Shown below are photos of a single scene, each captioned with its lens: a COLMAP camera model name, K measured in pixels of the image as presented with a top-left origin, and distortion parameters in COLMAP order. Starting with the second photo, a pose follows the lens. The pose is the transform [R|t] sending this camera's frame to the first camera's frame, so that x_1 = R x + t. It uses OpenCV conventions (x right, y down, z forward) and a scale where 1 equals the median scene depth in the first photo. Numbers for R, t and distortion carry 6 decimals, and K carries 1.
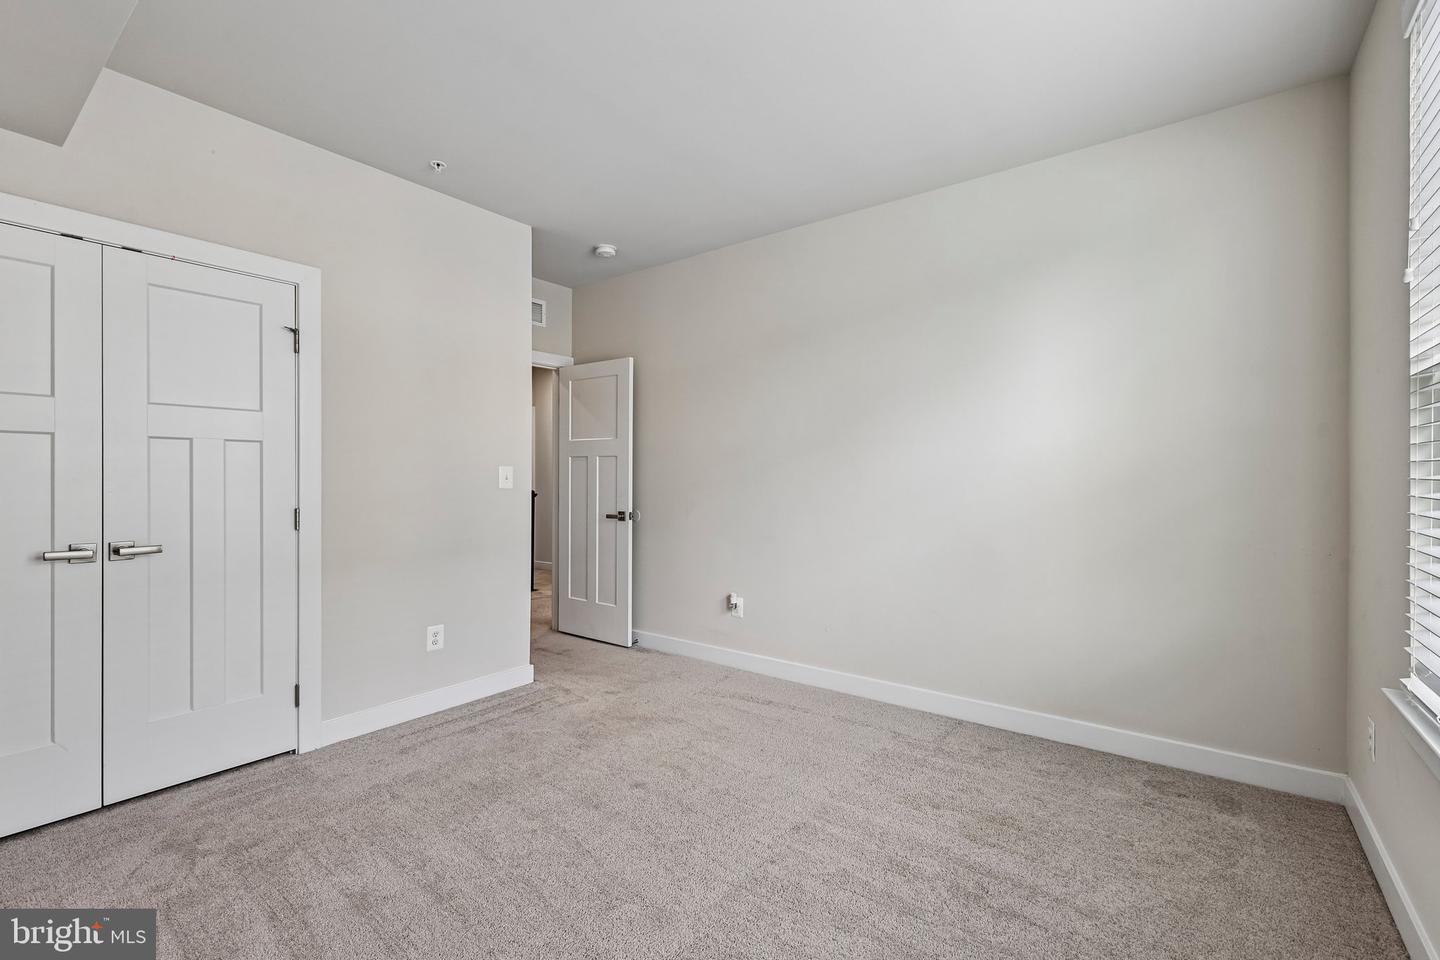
lens RADIAL K [[664.2, 0, 720.0], [0, 664.2, 480.0], [0, 0, 1]] dist [0.000307, 0.000232]
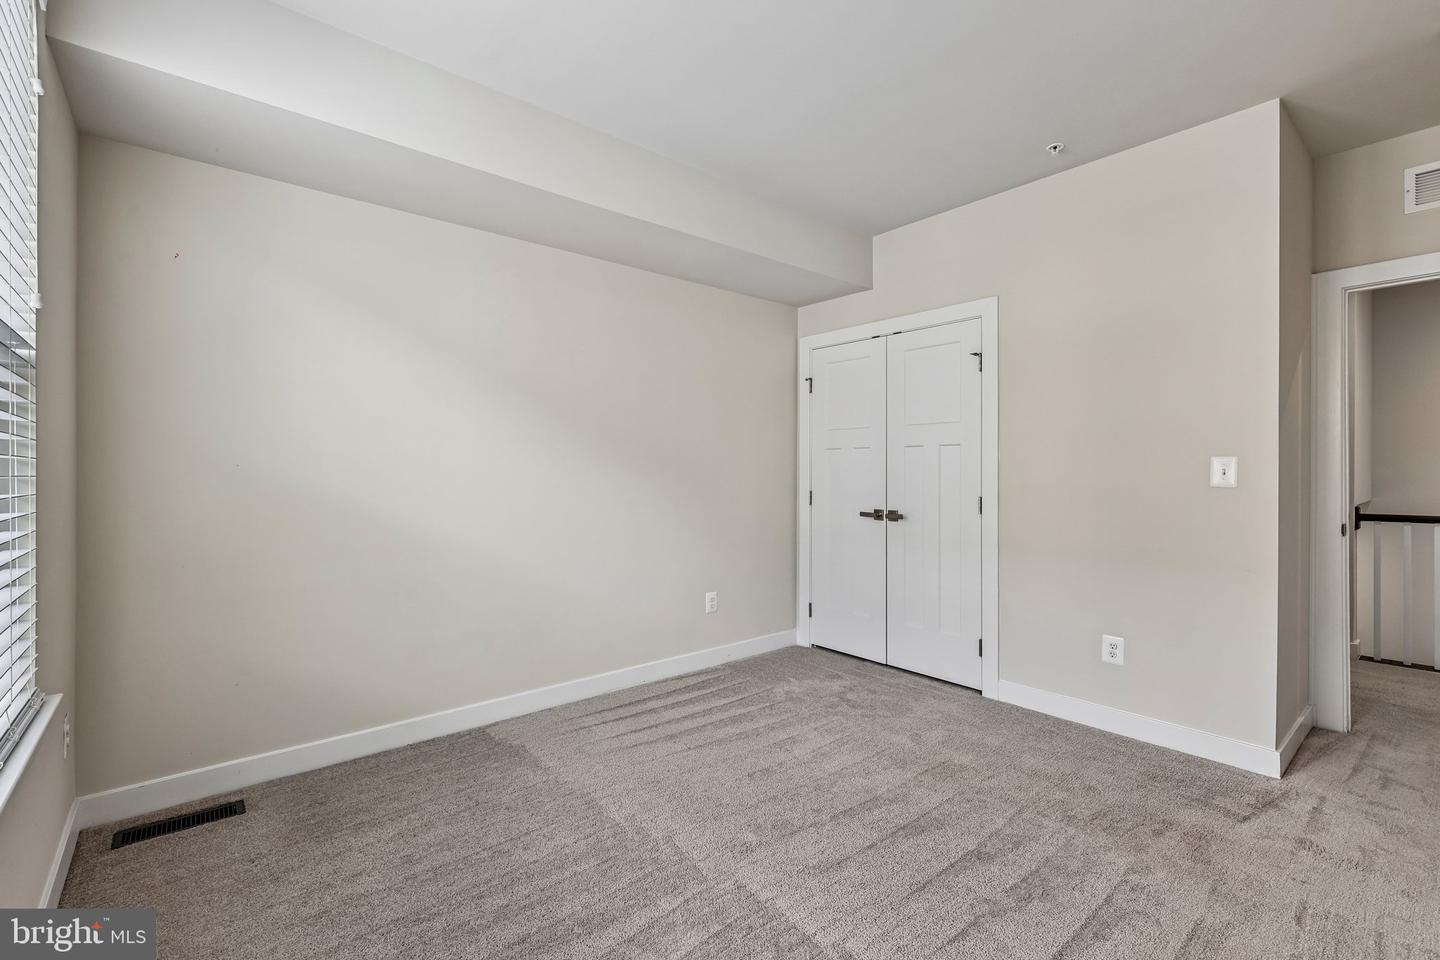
lens RADIAL K [[638.2, 0, 721.7], [0, 638.2, 469.1], [0, 0, 1]] dist [-0.001056, -0.000351]
pose [[-0.244744, -0.000351, -0.969588, 0.639881], [0.000282, 1.000000, -0.000434, -0.008808], [0.969588, -0.000380, -0.244744, 0.824324]]
